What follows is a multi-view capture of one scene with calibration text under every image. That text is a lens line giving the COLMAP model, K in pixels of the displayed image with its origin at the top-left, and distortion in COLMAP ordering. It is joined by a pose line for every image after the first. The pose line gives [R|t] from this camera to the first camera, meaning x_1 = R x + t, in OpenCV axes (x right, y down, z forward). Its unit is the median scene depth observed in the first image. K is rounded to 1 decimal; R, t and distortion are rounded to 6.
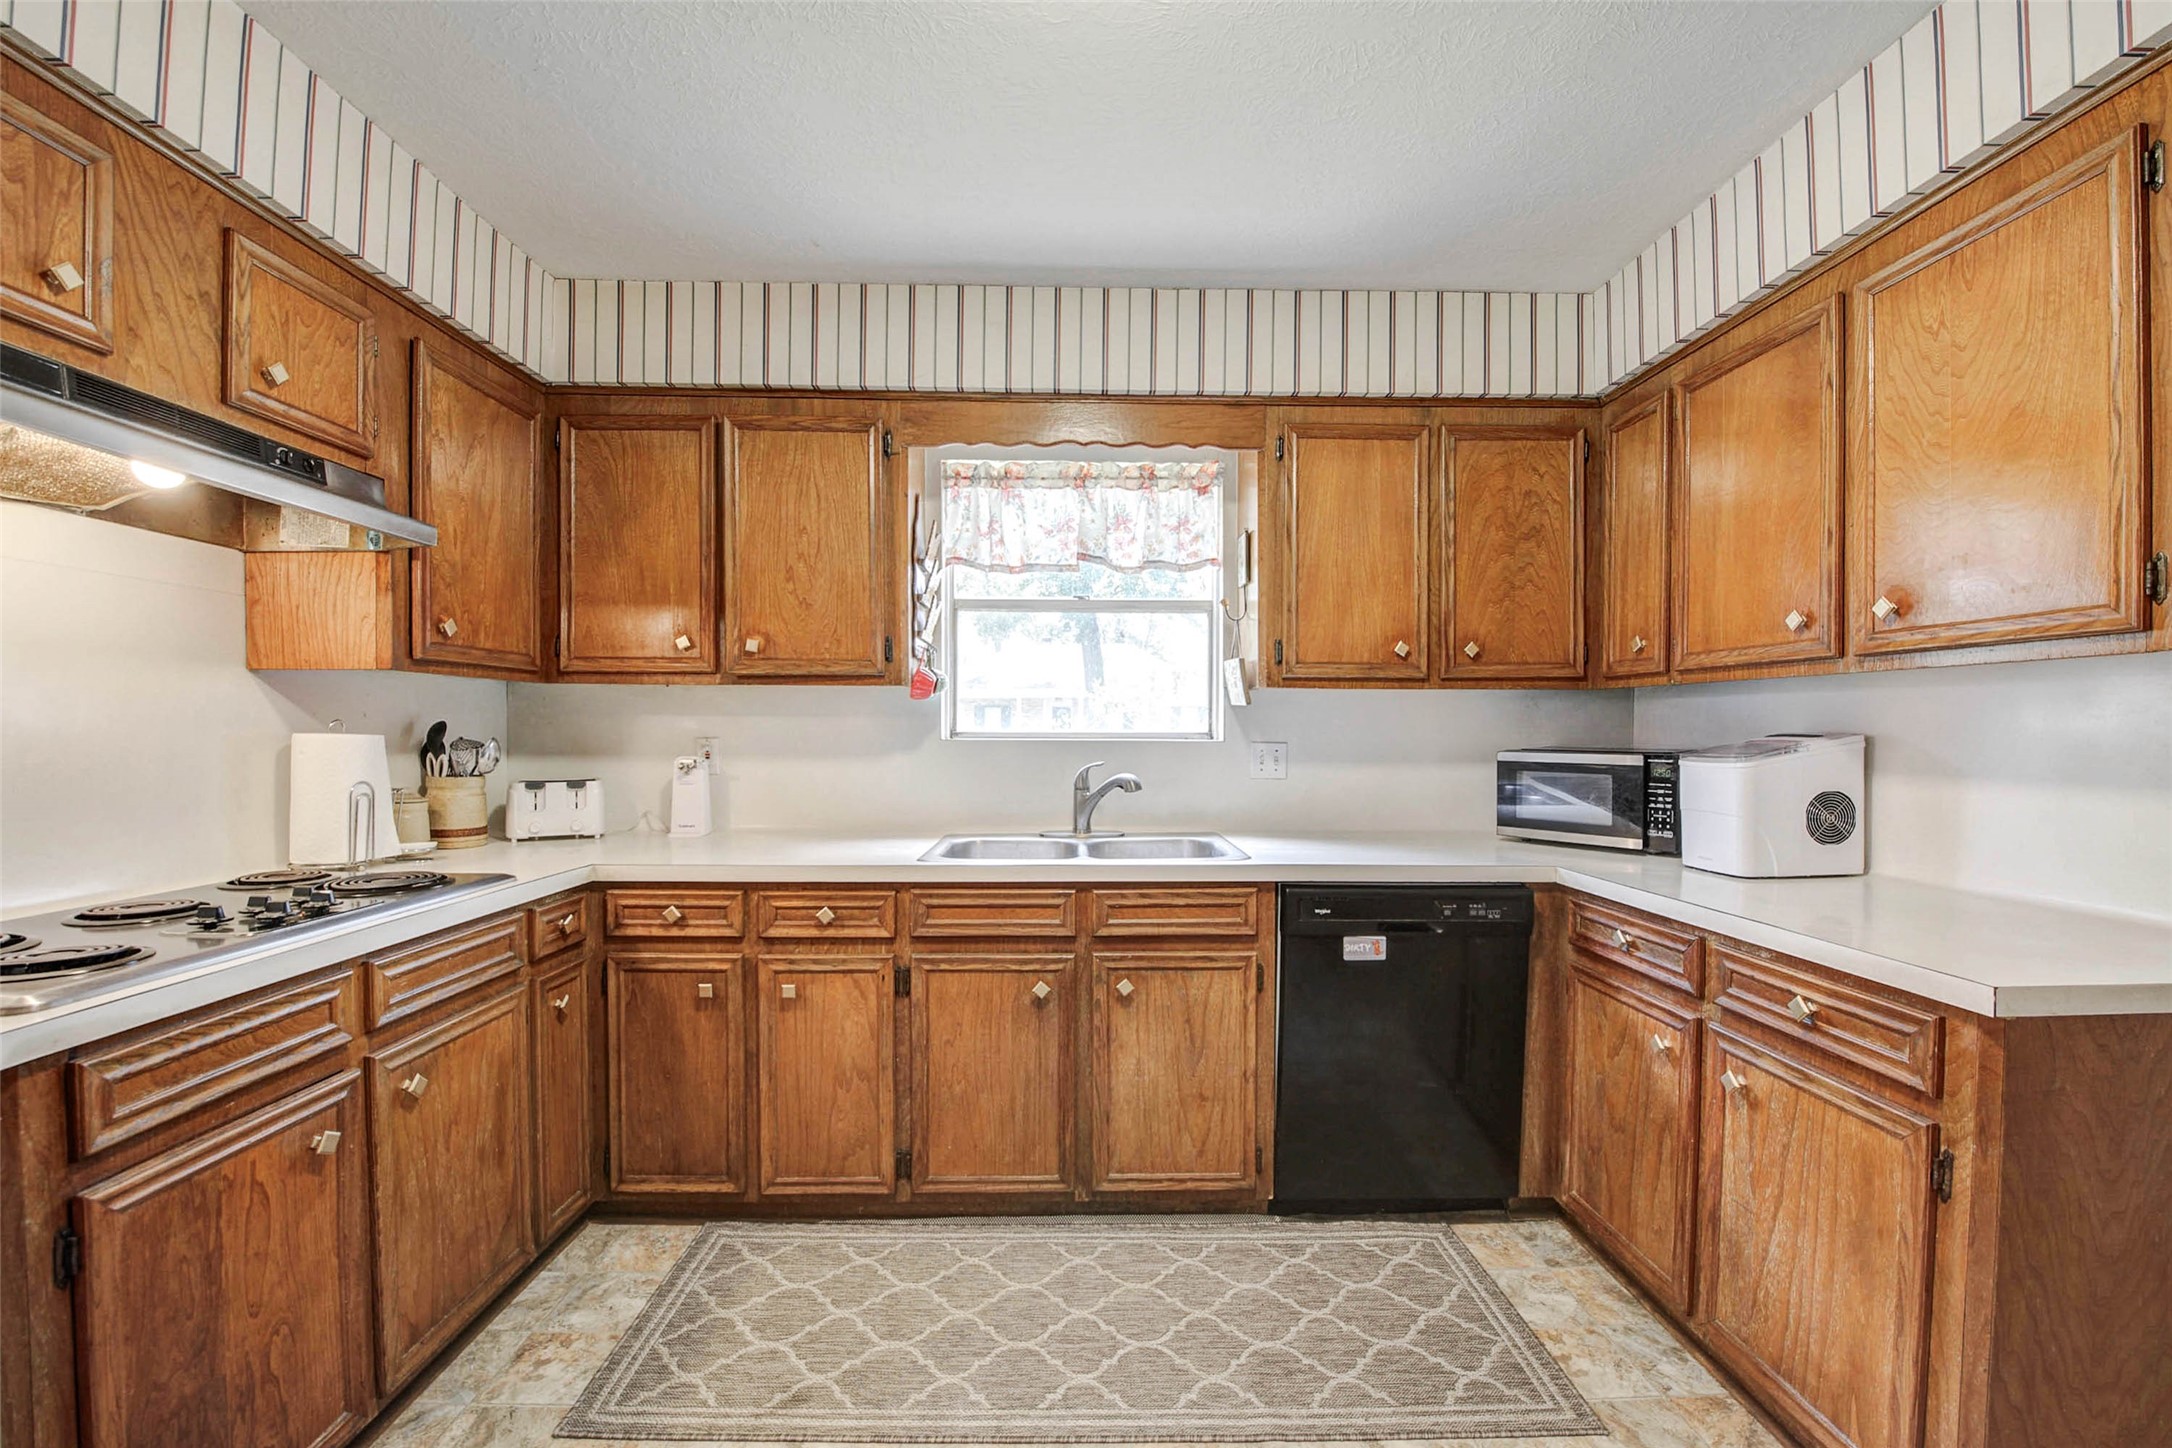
lens RADIAL K [[869.4, 0, 1080.3], [0, 869.4, 744.4], [0, 0, 1]] dist [-0.018421, -0.001207]
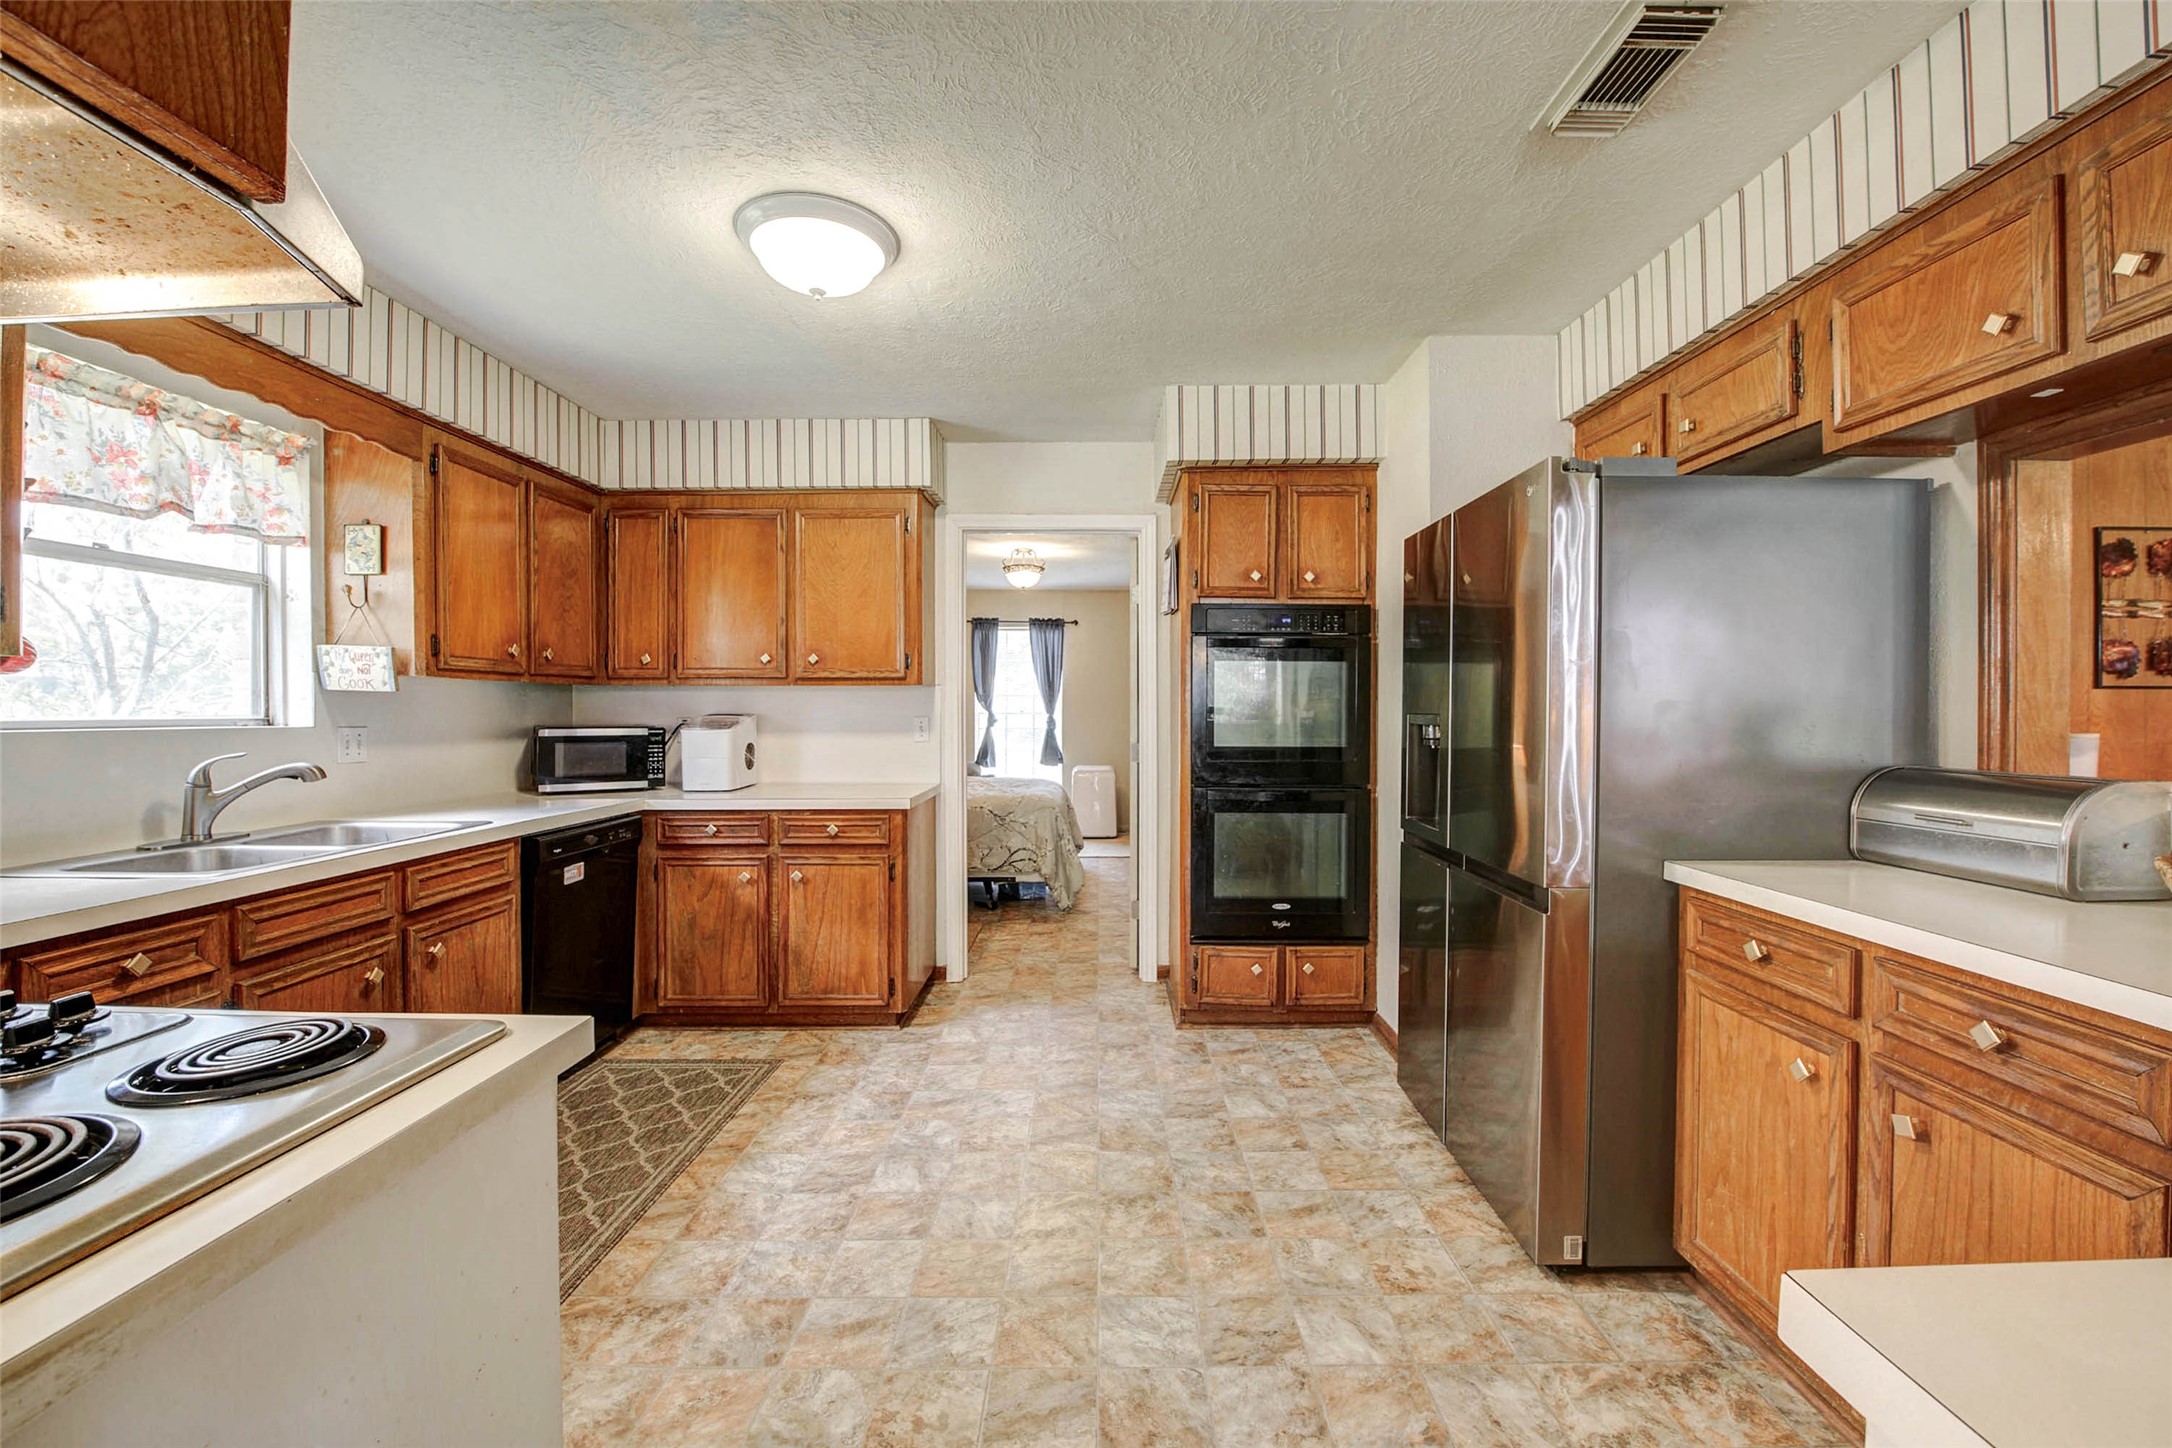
lens RADIAL K [[869.4, 0, 1092.3], [0, 869.4, 713.5], [0, 0, 1]] dist [-0.018421, -0.001207]
pose [[0.022802, -0.007600, 0.999711, -0.993322], [0.018187, 0.999809, 0.007185, -0.012189], [-0.999575, 0.018018, 0.022936, 0.142584]]
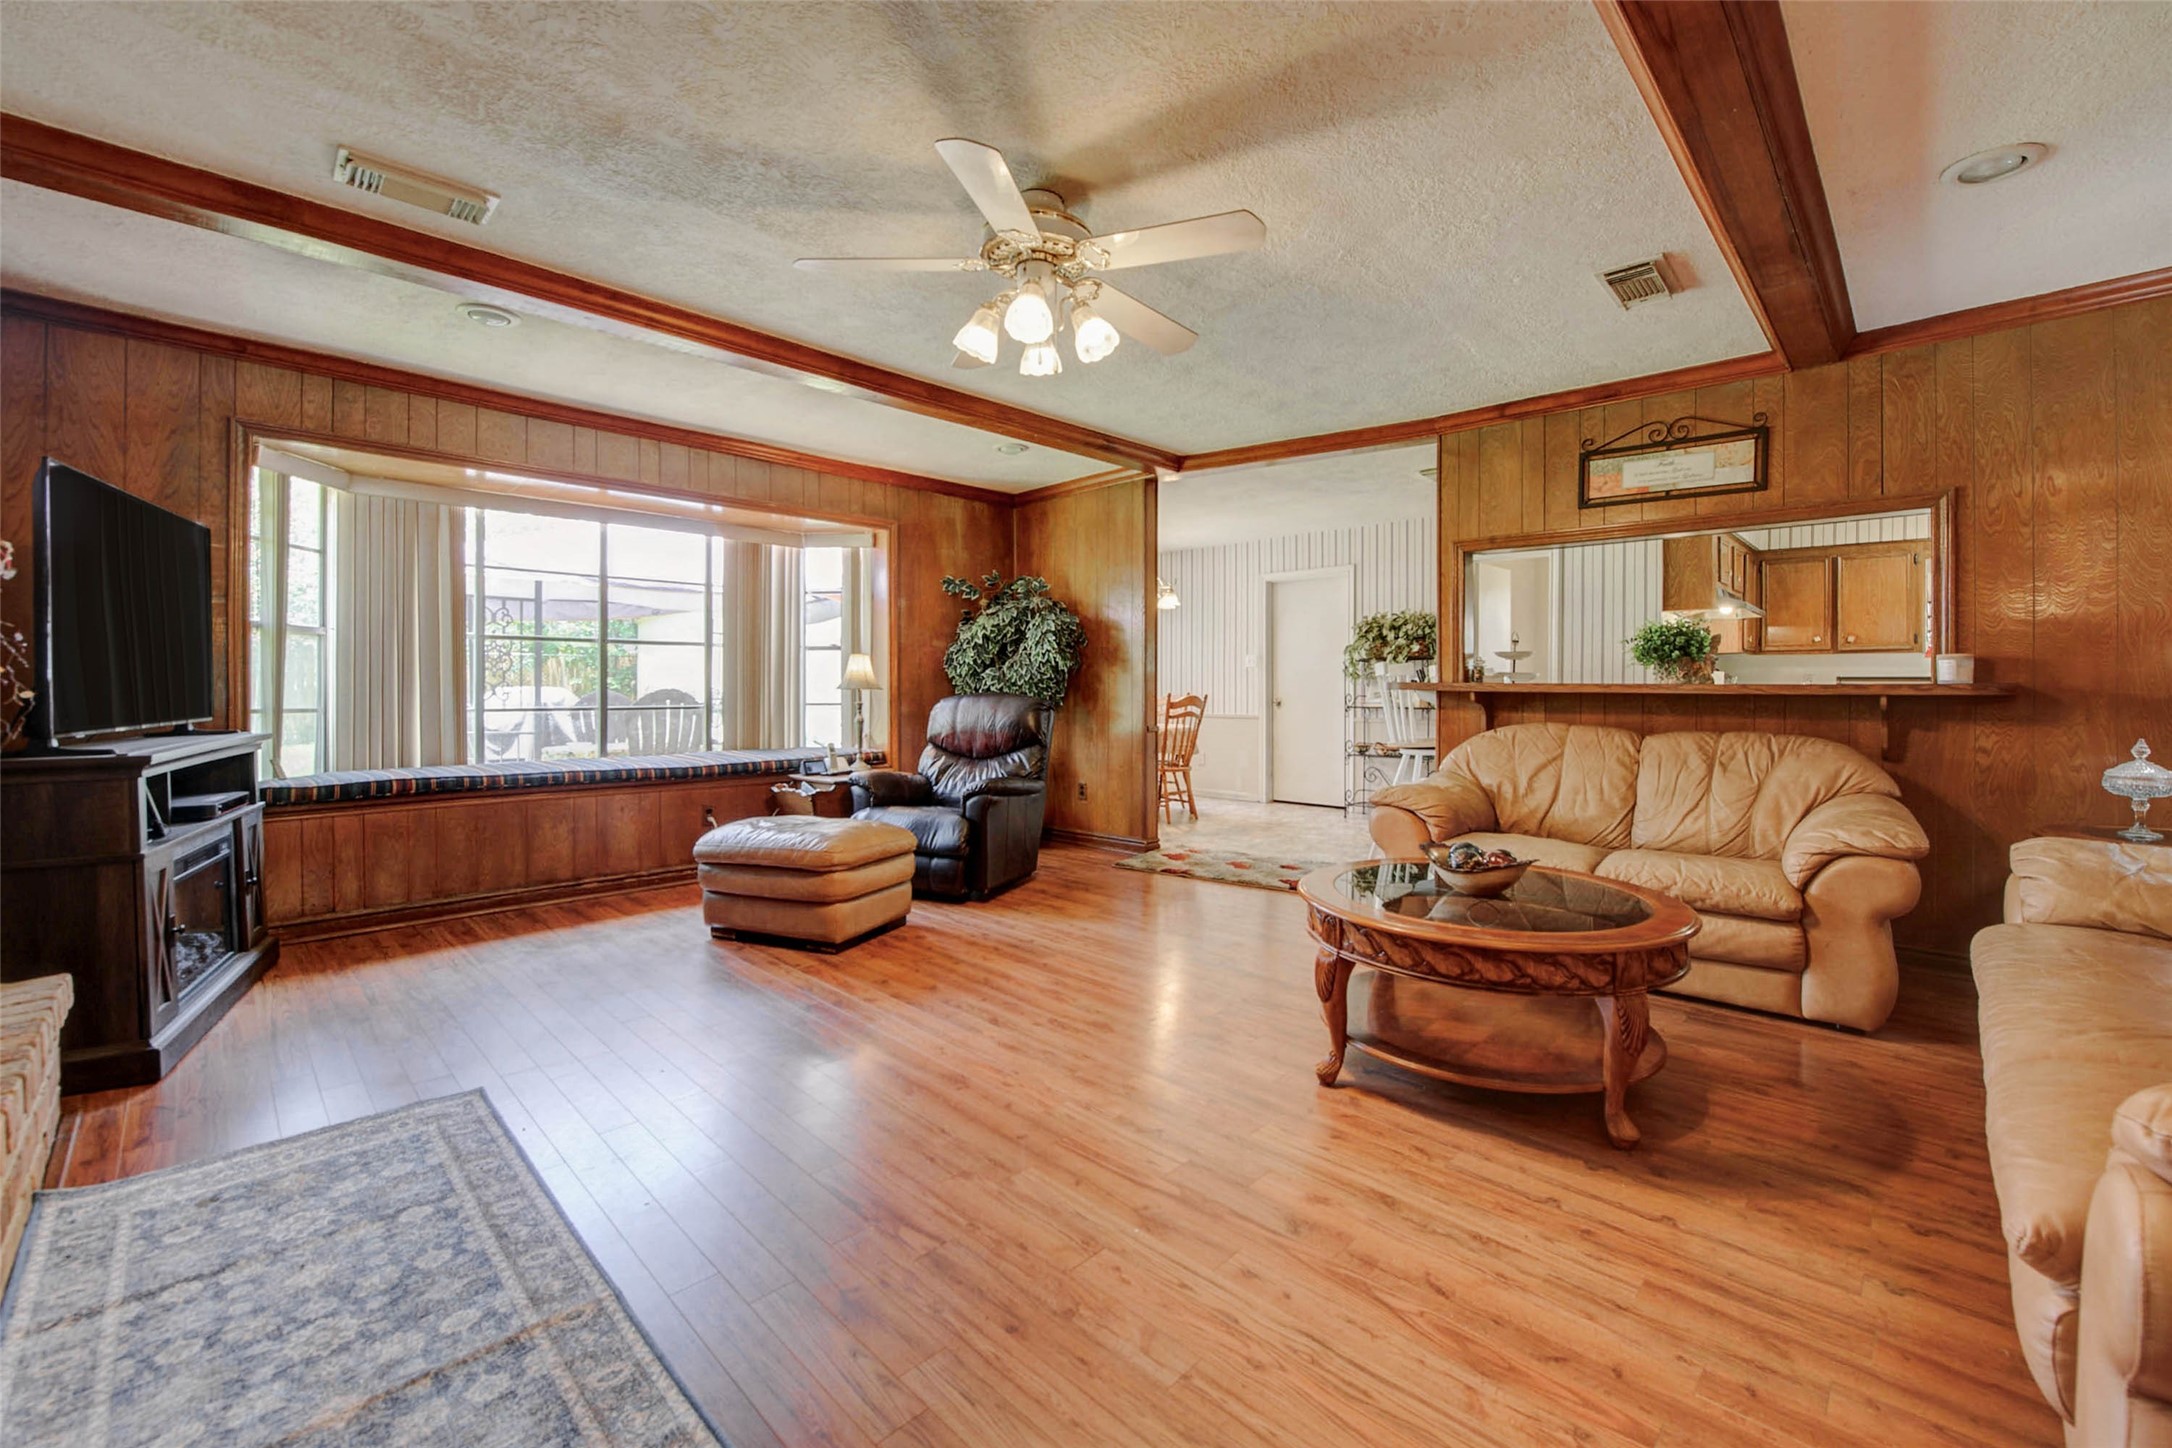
lens RADIAL K [[869.4, 0, 1101.1], [0, 869.4, 717.3], [0, 0, 1]] dist [-0.018421, -0.001207]
pose [[0.710209, 0.019750, -0.703714, -0.171044], [-0.014086, 0.999805, 0.013845, 0.134658], [0.703850, 0.000080, 0.710348, -2.821992]]
